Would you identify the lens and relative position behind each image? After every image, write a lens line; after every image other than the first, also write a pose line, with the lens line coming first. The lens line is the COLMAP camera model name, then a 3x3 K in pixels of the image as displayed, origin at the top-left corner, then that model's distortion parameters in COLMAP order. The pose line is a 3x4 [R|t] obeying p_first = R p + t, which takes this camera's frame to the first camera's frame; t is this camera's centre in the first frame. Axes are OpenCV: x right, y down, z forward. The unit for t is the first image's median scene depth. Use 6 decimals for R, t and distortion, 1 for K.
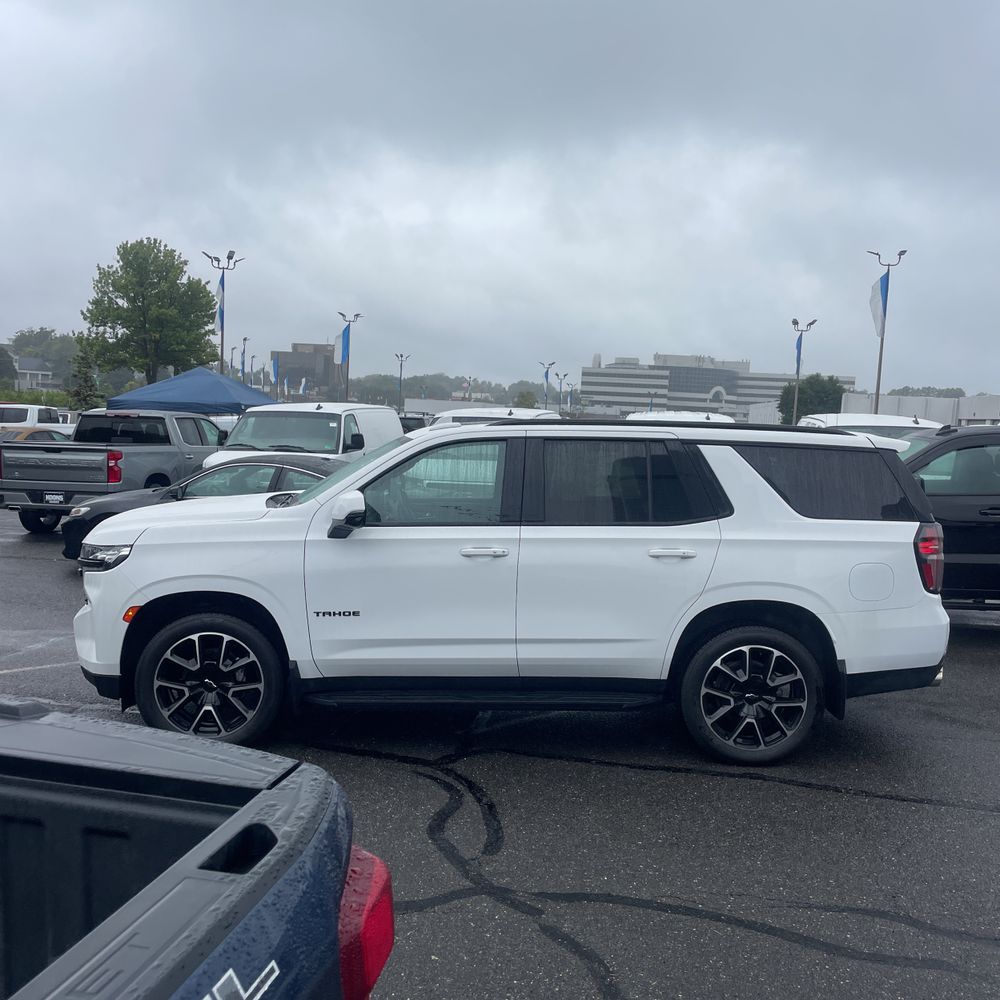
lens RADIAL K [[1007.8, 0, 493.1], [0, 1007.8, 495.6], [0, 0, 1]] dist [0.096502, -0.121896]
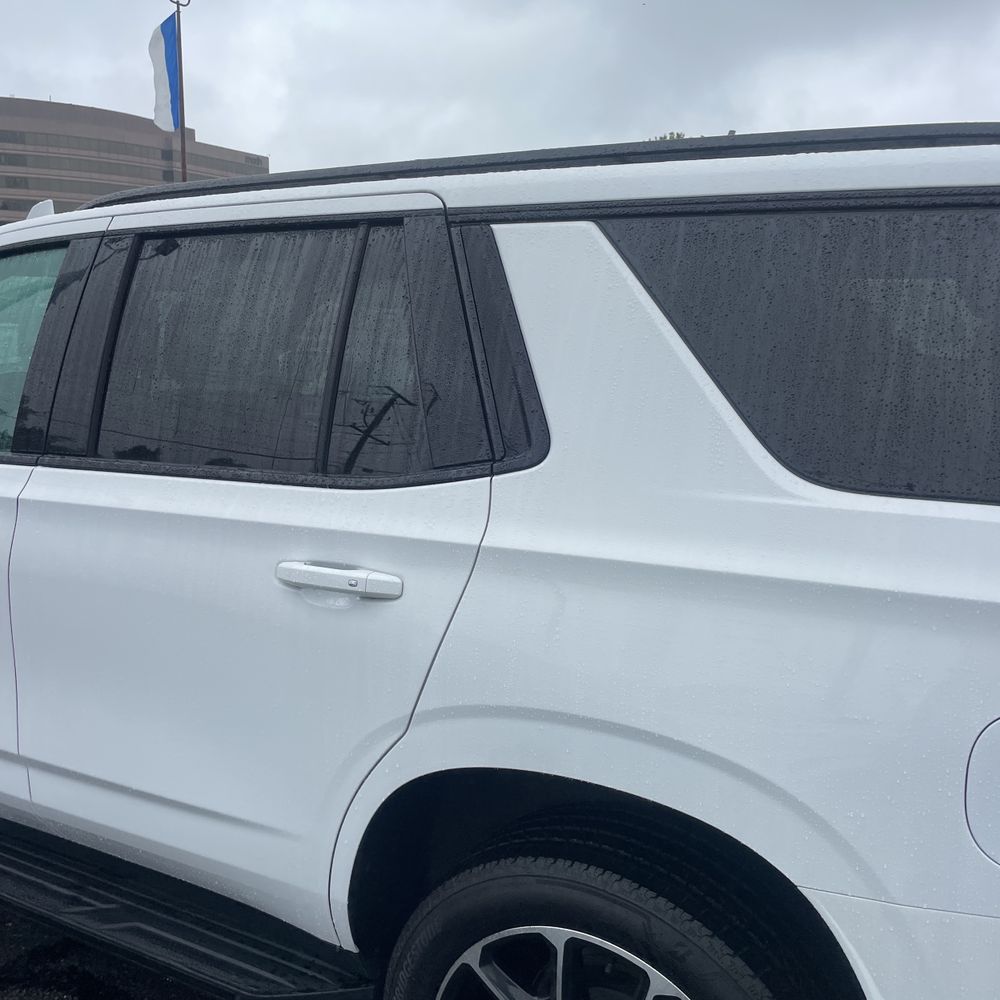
lens RADIAL K [[1007.8, 0, 493.1], [0, 1007.8, 495.6], [0, 0, 1]] dist [0.096502, -0.121896]
pose [[0.859695, 0.062201, -0.507006, 0.370644], [-0.015498, 0.995278, 0.095825, 0.001181], [0.510573, -0.074523, 0.856599, 0.755487]]
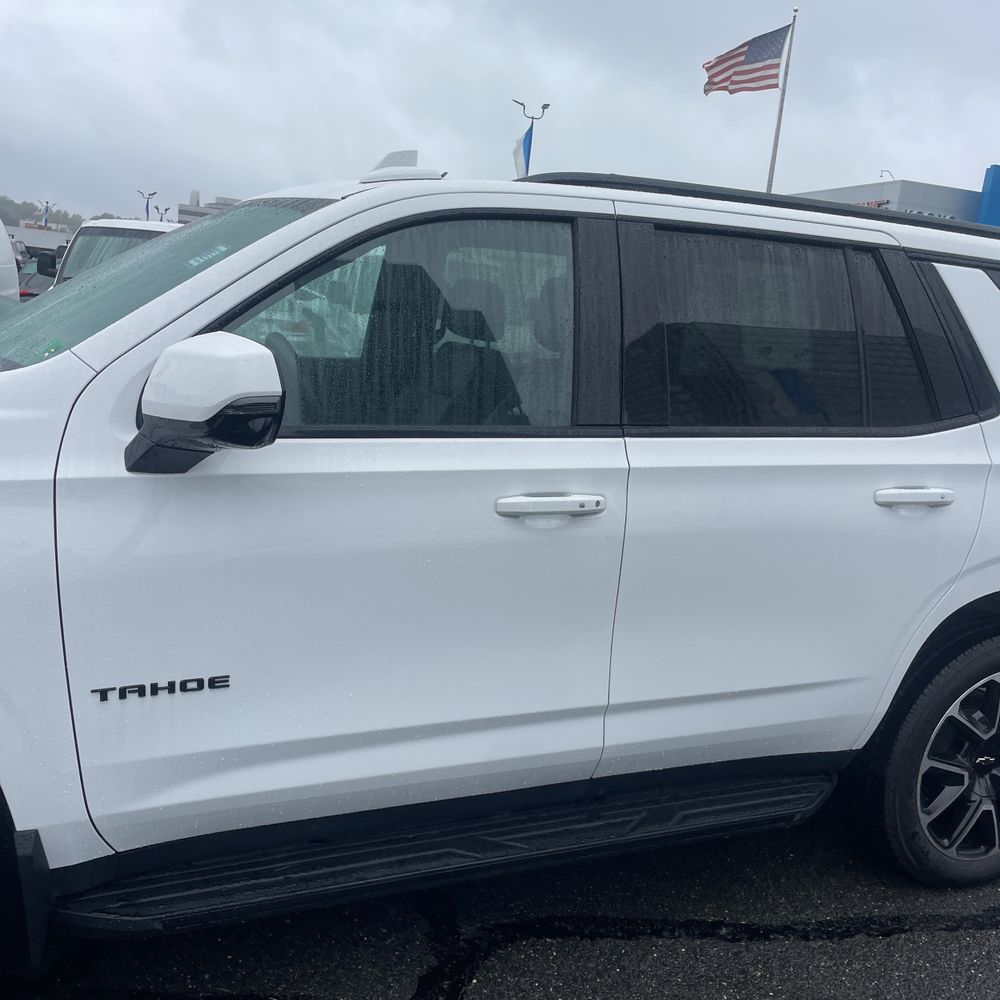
lens RADIAL K [[1010.0, 0, 491.3], [0, 1010.0, 511.0], [0, 0, 1]] dist [0.082753, -0.109133]
pose [[0.925856, -0.025770, 0.376998, -0.178539], [-0.032796, 0.988428, 0.148105, 0.000581], [-0.376452, -0.149488, 0.914296, 0.638246]]
